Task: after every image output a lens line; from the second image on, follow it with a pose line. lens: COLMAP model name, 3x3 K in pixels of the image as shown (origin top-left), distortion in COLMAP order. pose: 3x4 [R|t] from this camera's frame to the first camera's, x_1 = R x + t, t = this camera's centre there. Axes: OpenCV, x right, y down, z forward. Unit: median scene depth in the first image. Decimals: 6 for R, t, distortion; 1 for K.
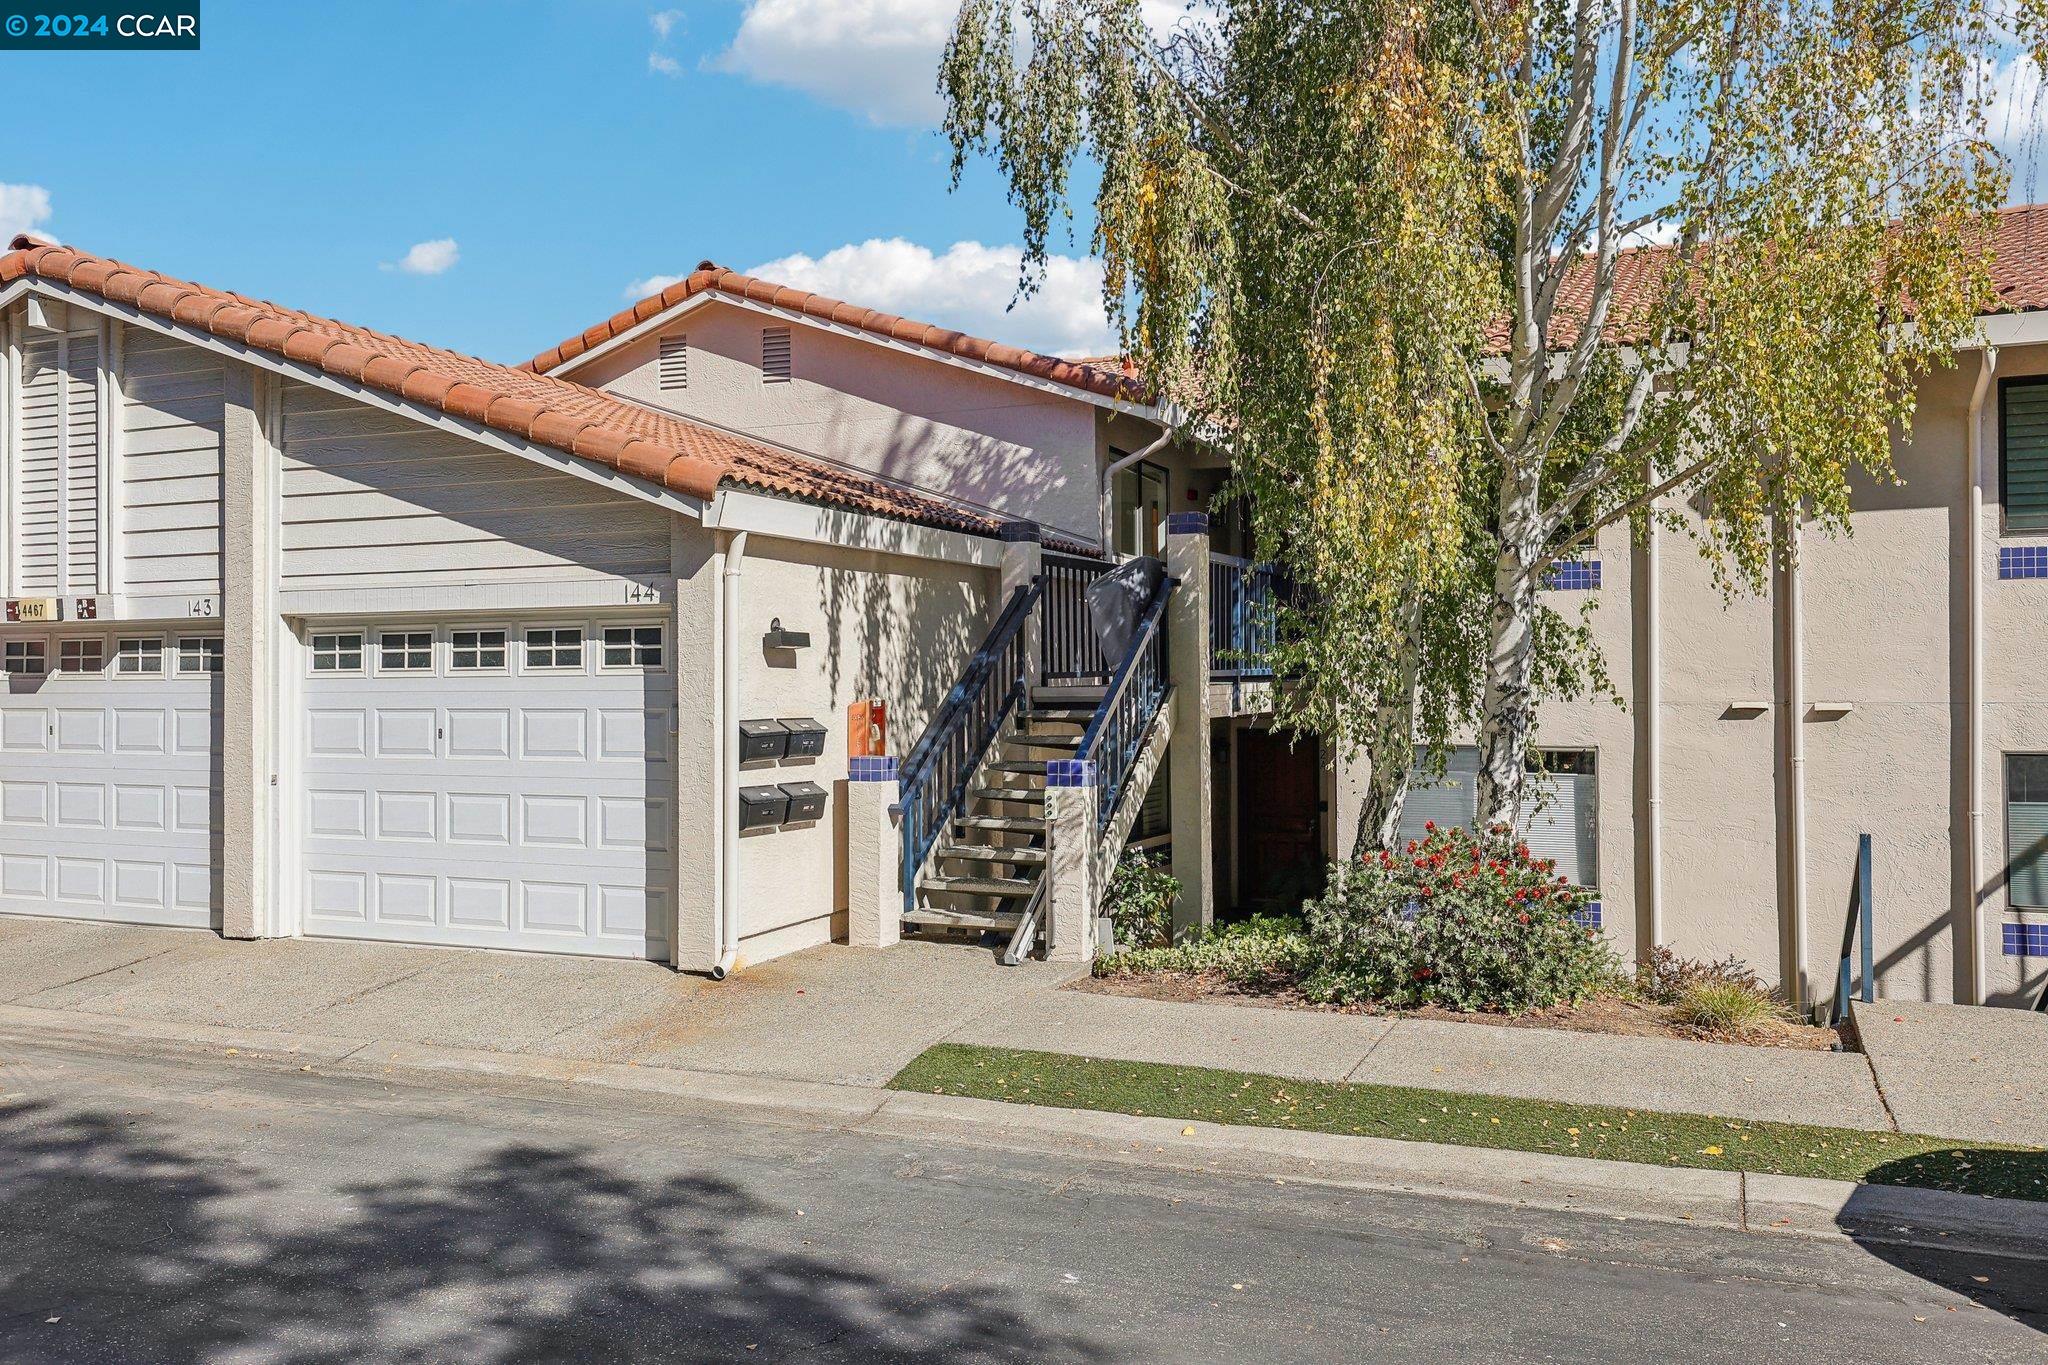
lens RADIAL K [[1651.4, 0, 1024.0], [0, 1651.4, 682.5], [0, 0, 1]] dist [0.015030, 0.009432]
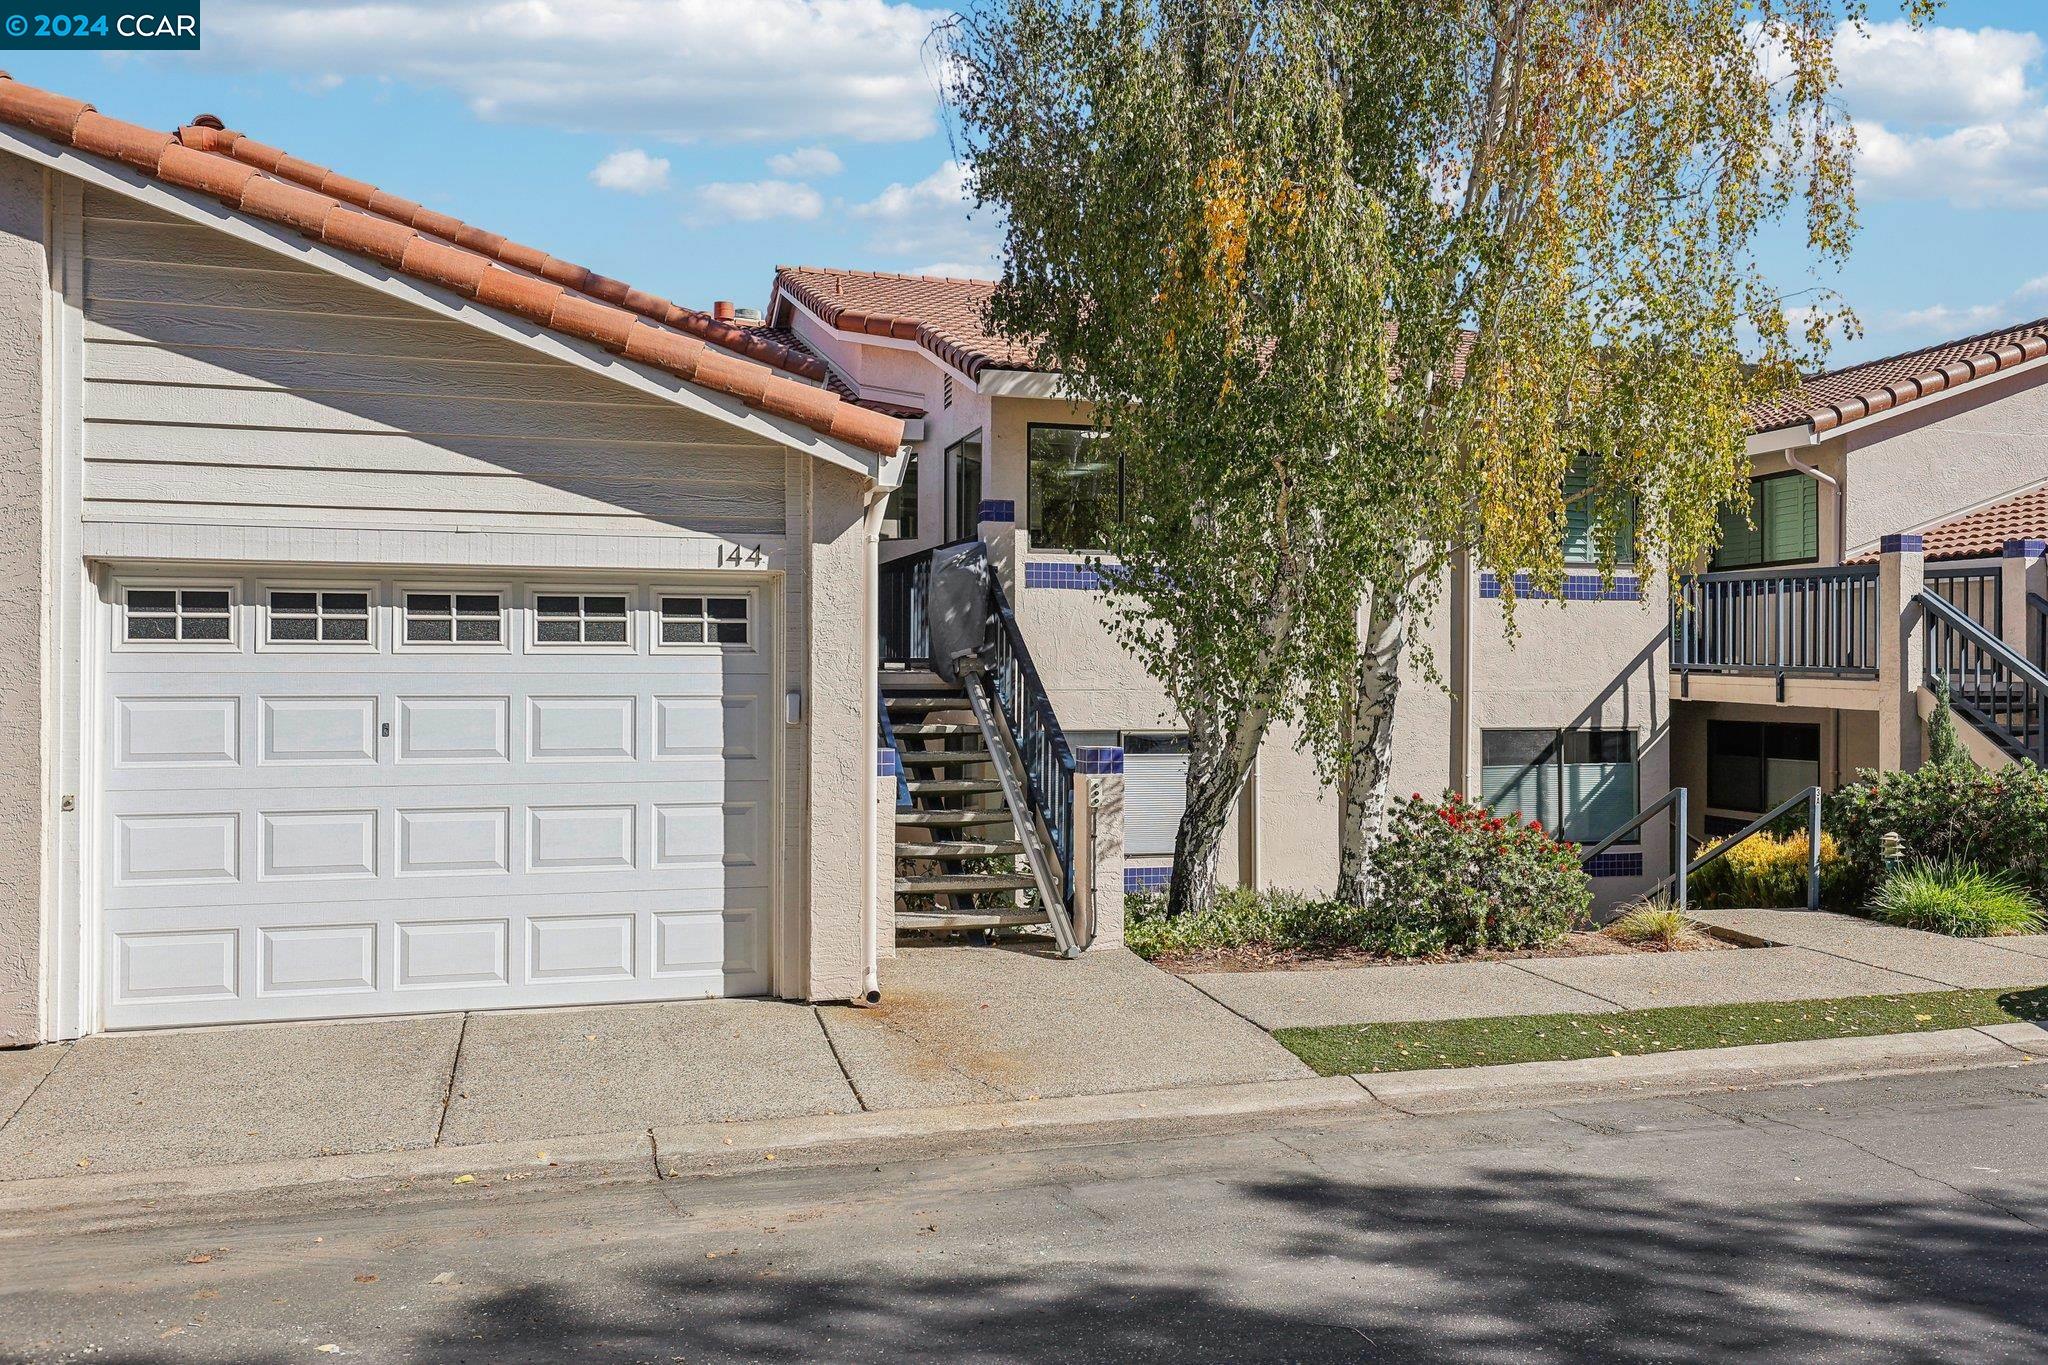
lens RADIAL K [[1651.4, 0, 1024.0], [0, 1651.4, 682.5], [0, 0, 1]] dist [0.015030, 0.009432]
pose [[0.769396, 0.004684, 0.638755, -0.646945], [-0.008272, 0.999962, 0.002631, 0.005897], [-0.638718, -0.007308, 0.769406, 0.265844]]
